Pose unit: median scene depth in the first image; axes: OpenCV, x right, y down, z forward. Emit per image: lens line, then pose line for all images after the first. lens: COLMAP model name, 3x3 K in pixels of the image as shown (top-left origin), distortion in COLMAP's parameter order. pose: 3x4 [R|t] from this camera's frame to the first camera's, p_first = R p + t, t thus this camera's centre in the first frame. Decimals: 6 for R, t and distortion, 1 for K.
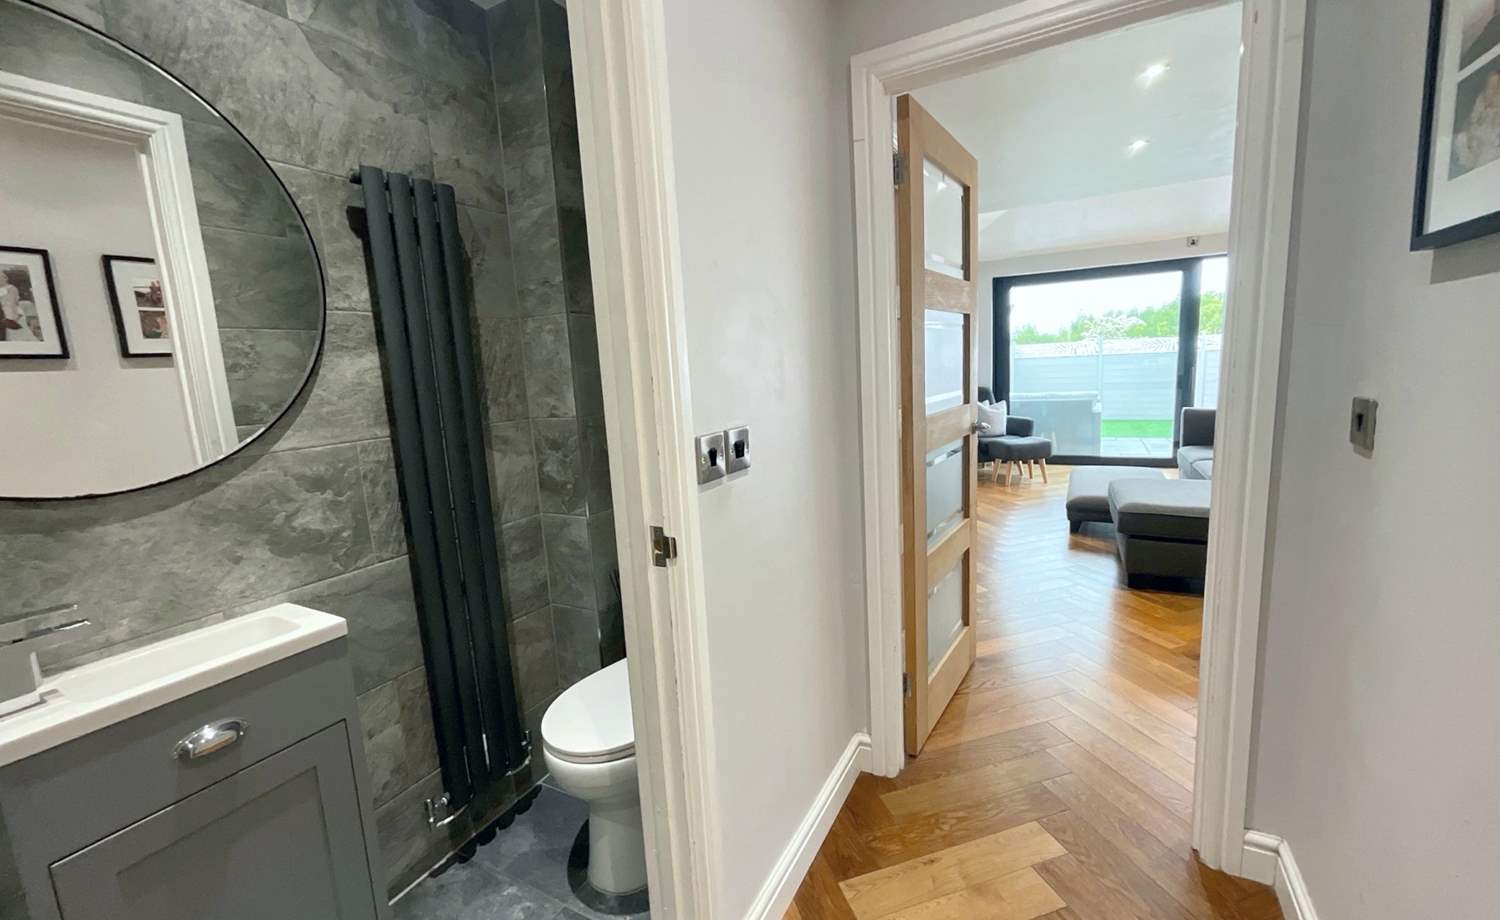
lens RADIAL K [[607.4, 0, 748.6], [0, 607.4, 456.7], [0, 0, 1]] dist [-0.002631, 0.000061]
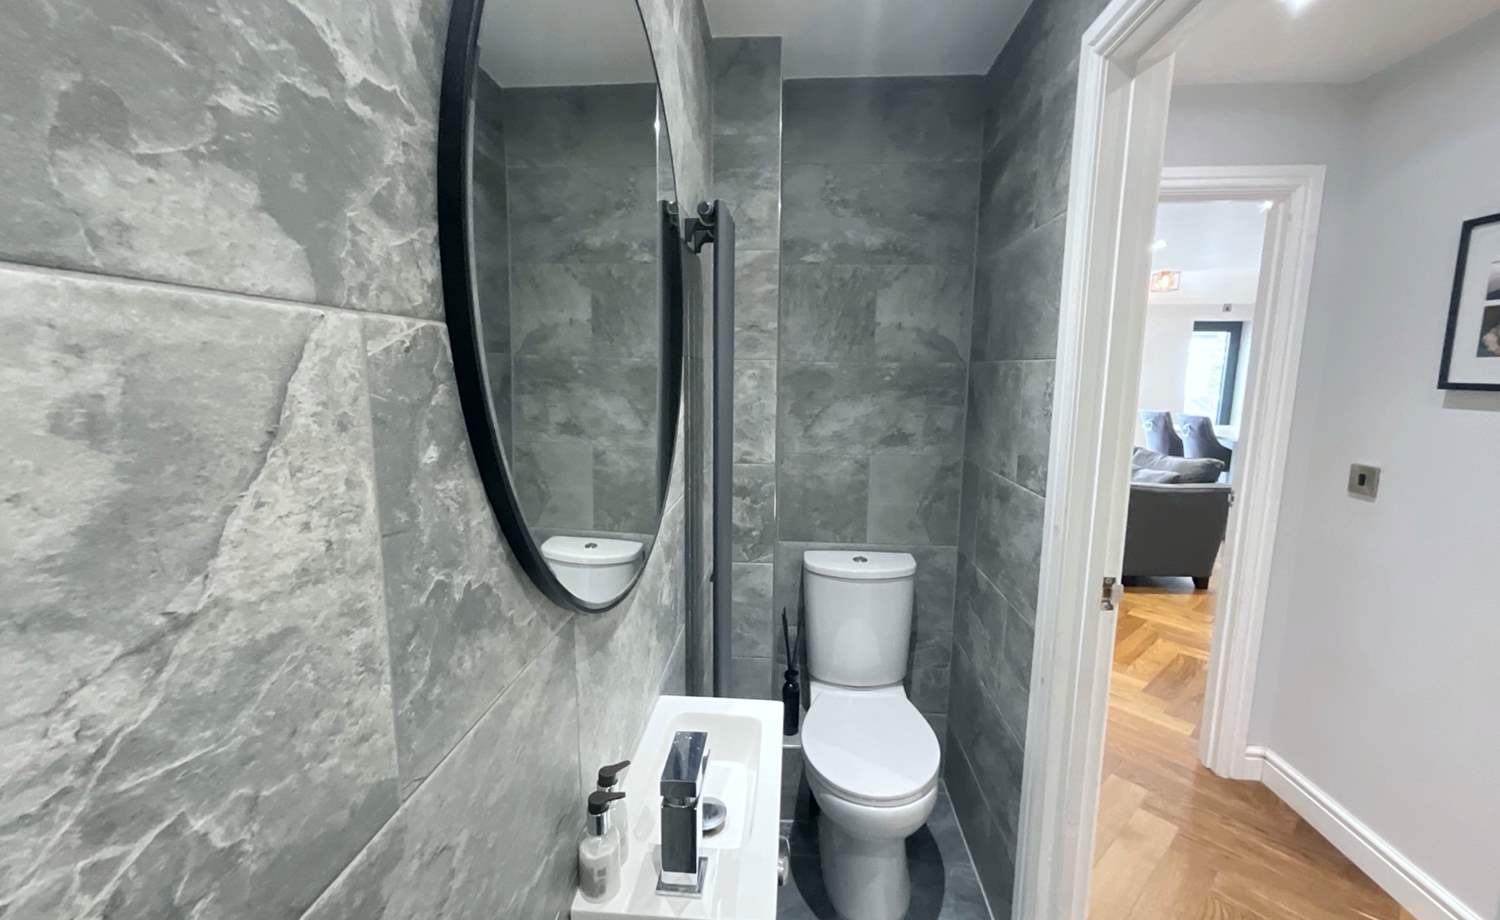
lens RADIAL K [[607.4, 0, 749.6], [0, 607.4, 461.0], [0, 0, 1]] dist [-0.002631, 0.000061]
pose [[0.909604, 0.002326, 0.415469, -0.747847], [0.003226, 0.999915, -0.012661, -0.058510], [-0.415463, 0.012856, 0.909519, 0.118333]]
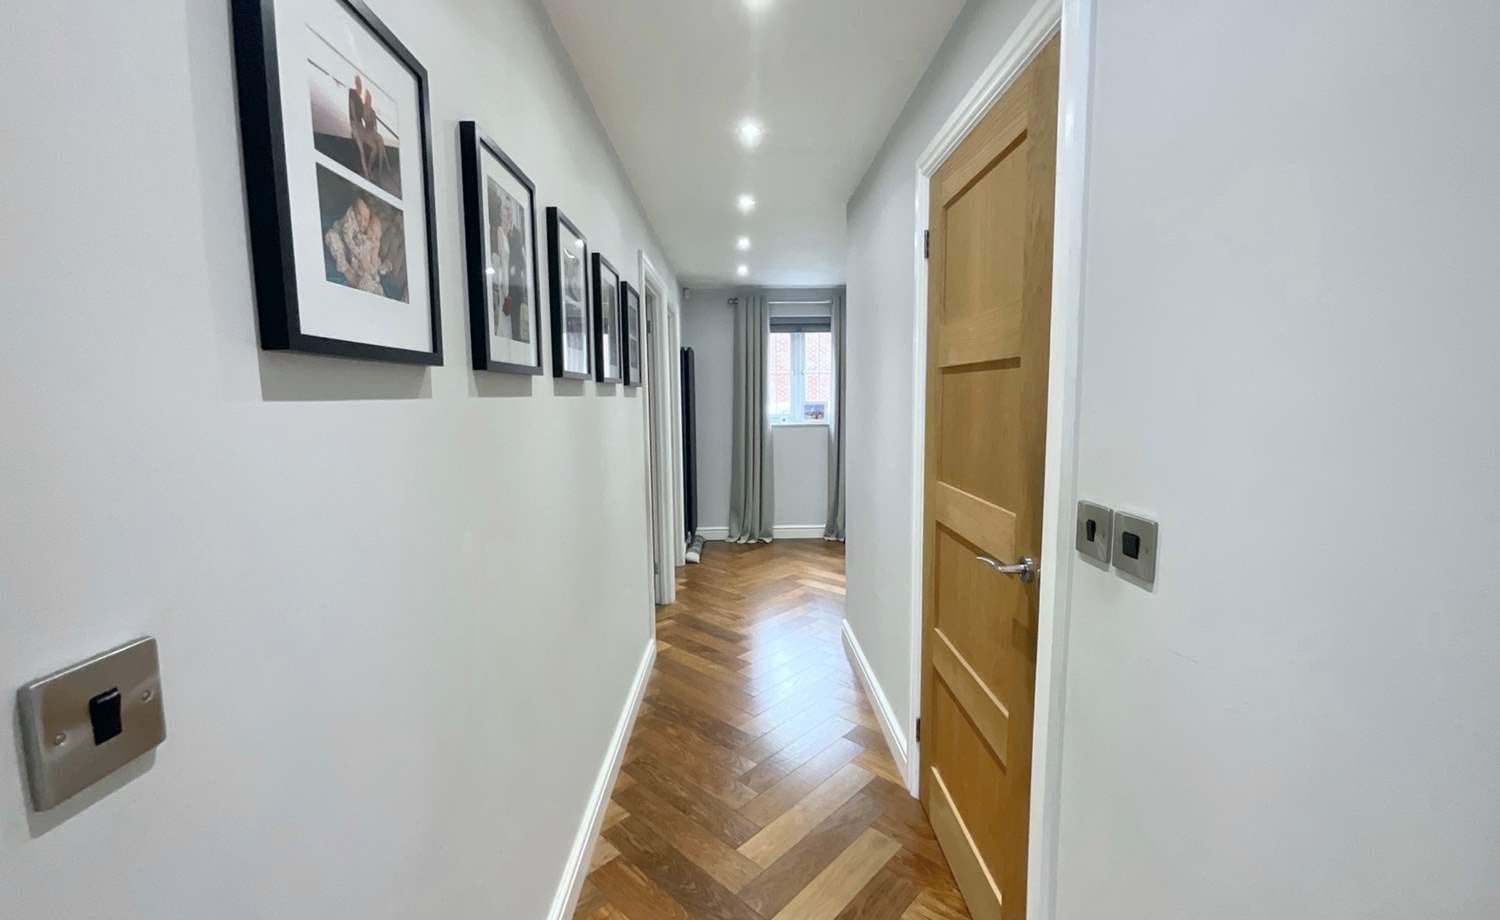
lens RADIAL K [[607.4, 0, 750.4], [0, 607.4, 456.2], [0, 0, 1]] dist [-0.002631, 0.000061]
pose [[-0.861833, 0.114817, -0.494025, 0.514536], [-0.011737, 0.969264, 0.245744, -0.202165], [0.507056, 0.217588, -0.833996, 0.938865]]
